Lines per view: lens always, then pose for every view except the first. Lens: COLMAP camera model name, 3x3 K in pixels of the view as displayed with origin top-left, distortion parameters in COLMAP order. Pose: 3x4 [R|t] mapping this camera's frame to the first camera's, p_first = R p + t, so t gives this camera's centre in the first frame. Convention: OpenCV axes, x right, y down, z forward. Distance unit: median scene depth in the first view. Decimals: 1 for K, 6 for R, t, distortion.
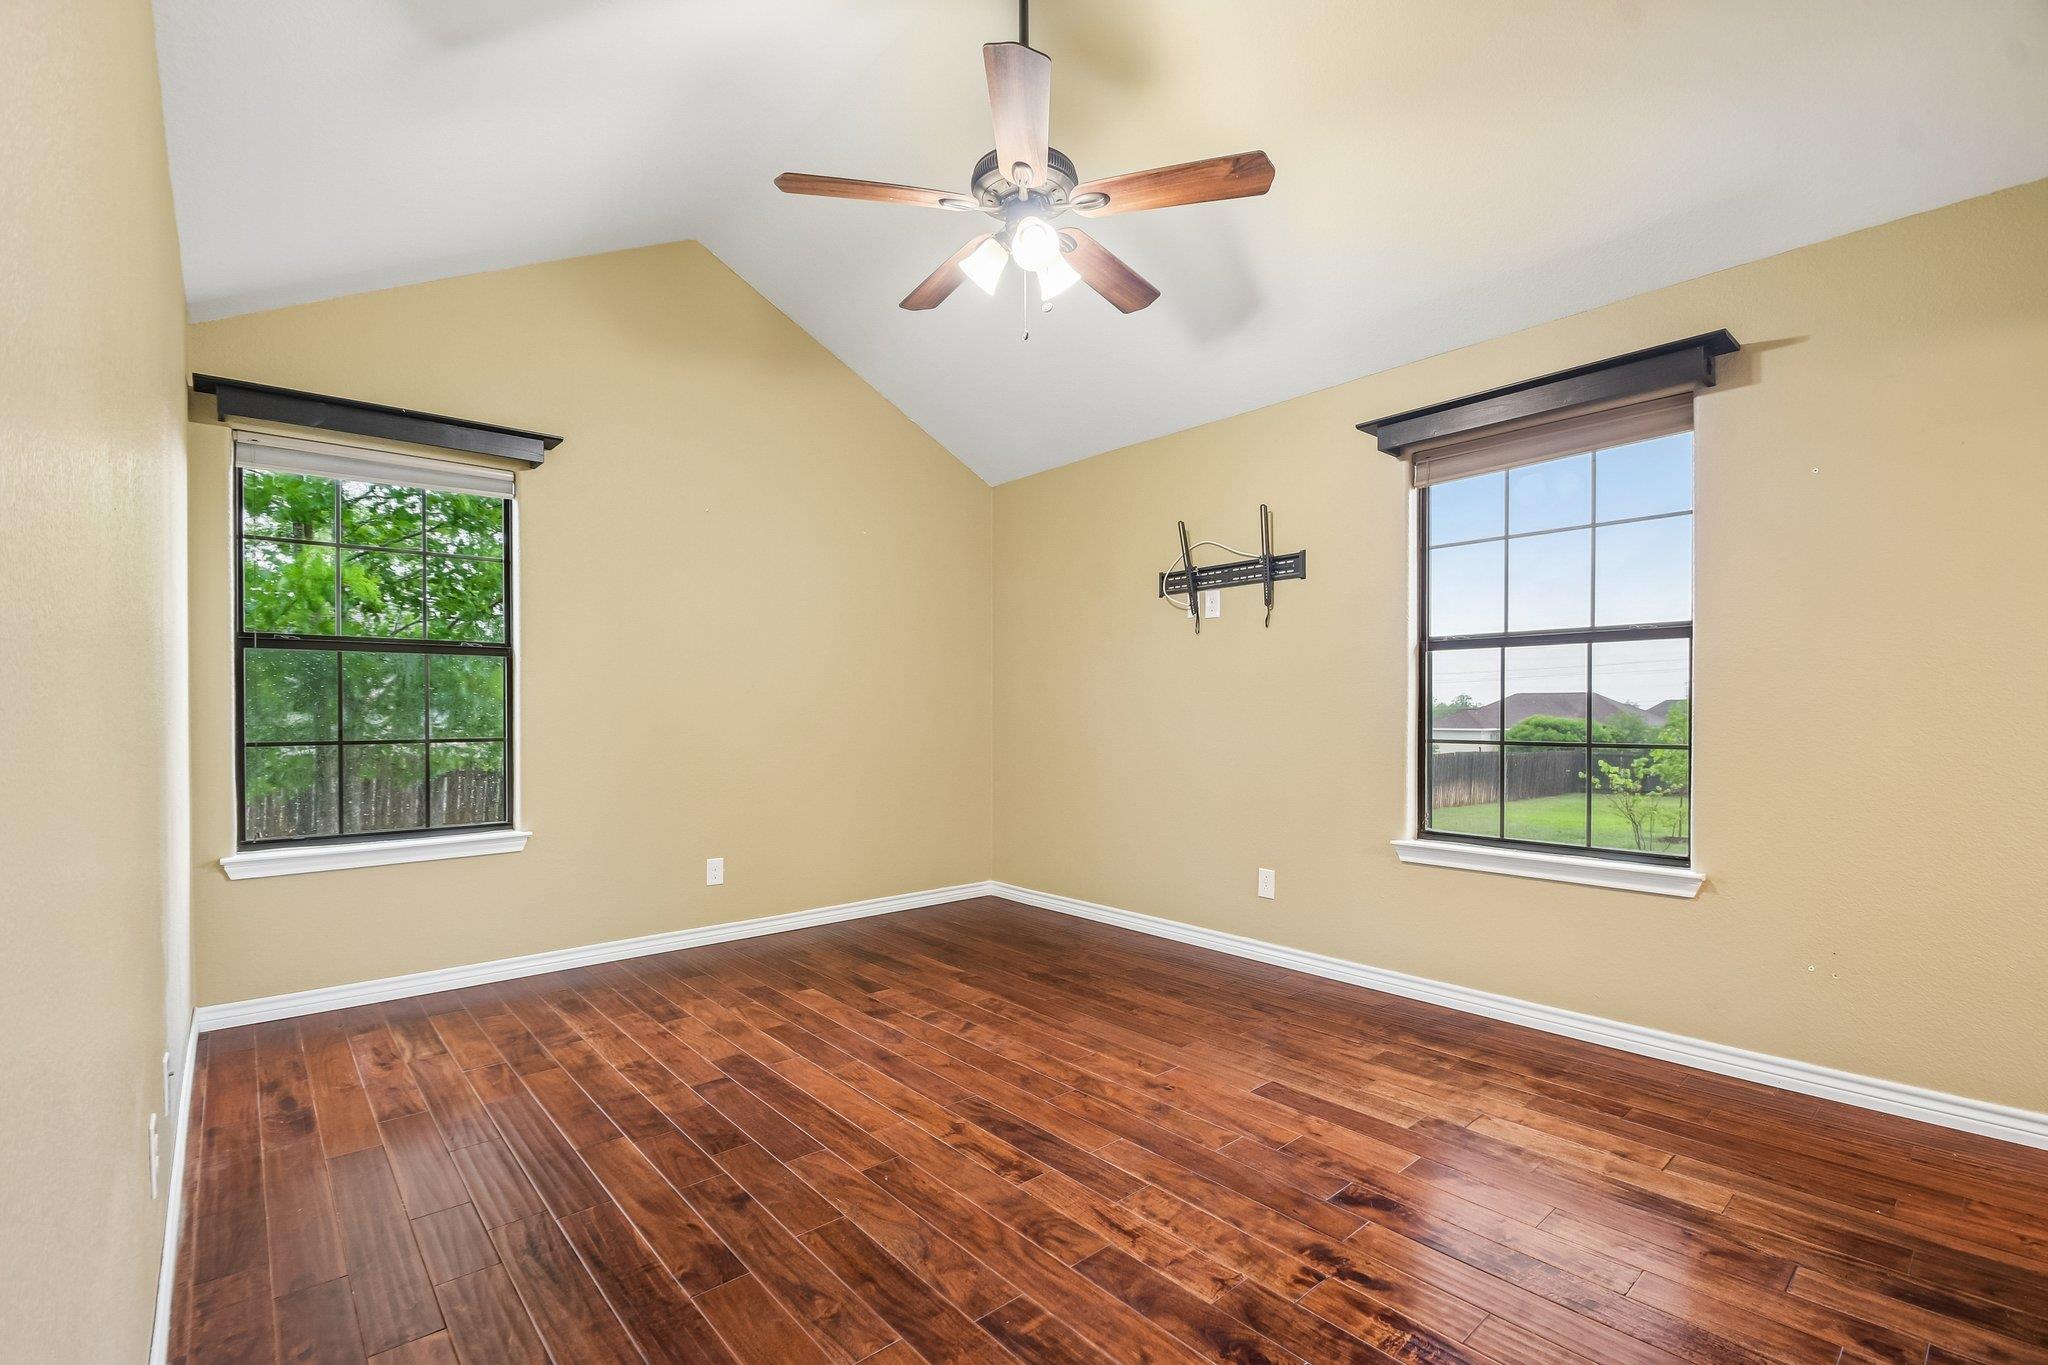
lens RADIAL K [[901.5, 0, 1015.9], [0, 901.5, 713.6], [0, 0, 1]] dist [0.001421, -0.000338]
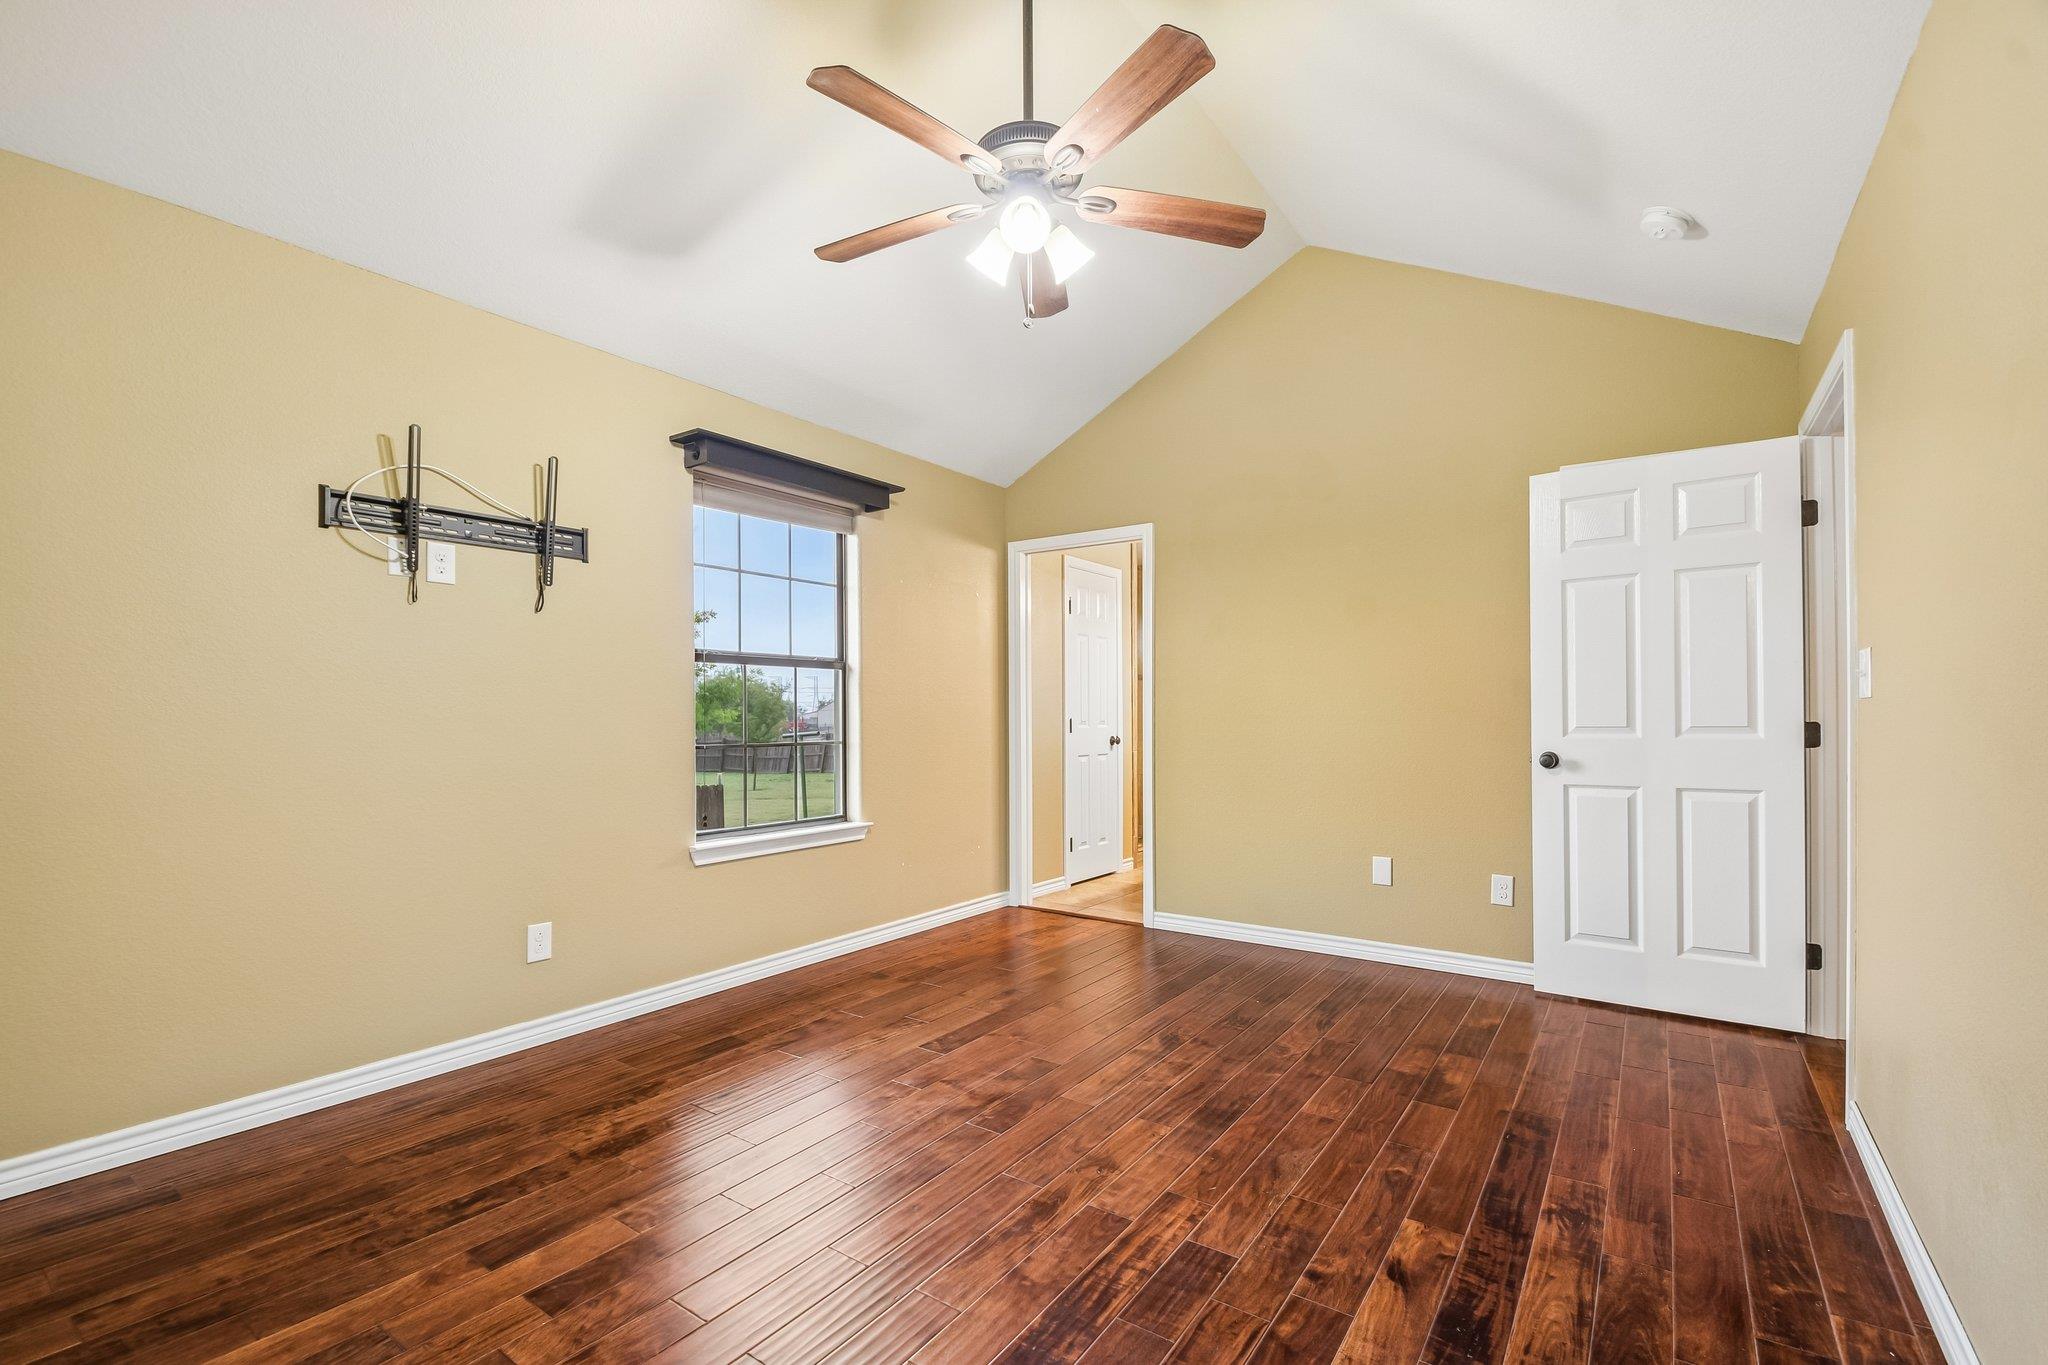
lens RADIAL K [[901.5, 0, 1015.9], [0, 901.5, 713.6], [0, 0, 1]] dist [0.001421, -0.000338]
pose [[-0.231029, 0.001697, 0.972945, -0.591274], [0.008578, 0.999963, 0.000292, -0.005293], [-0.972909, 0.008413, -0.231035, 0.802444]]
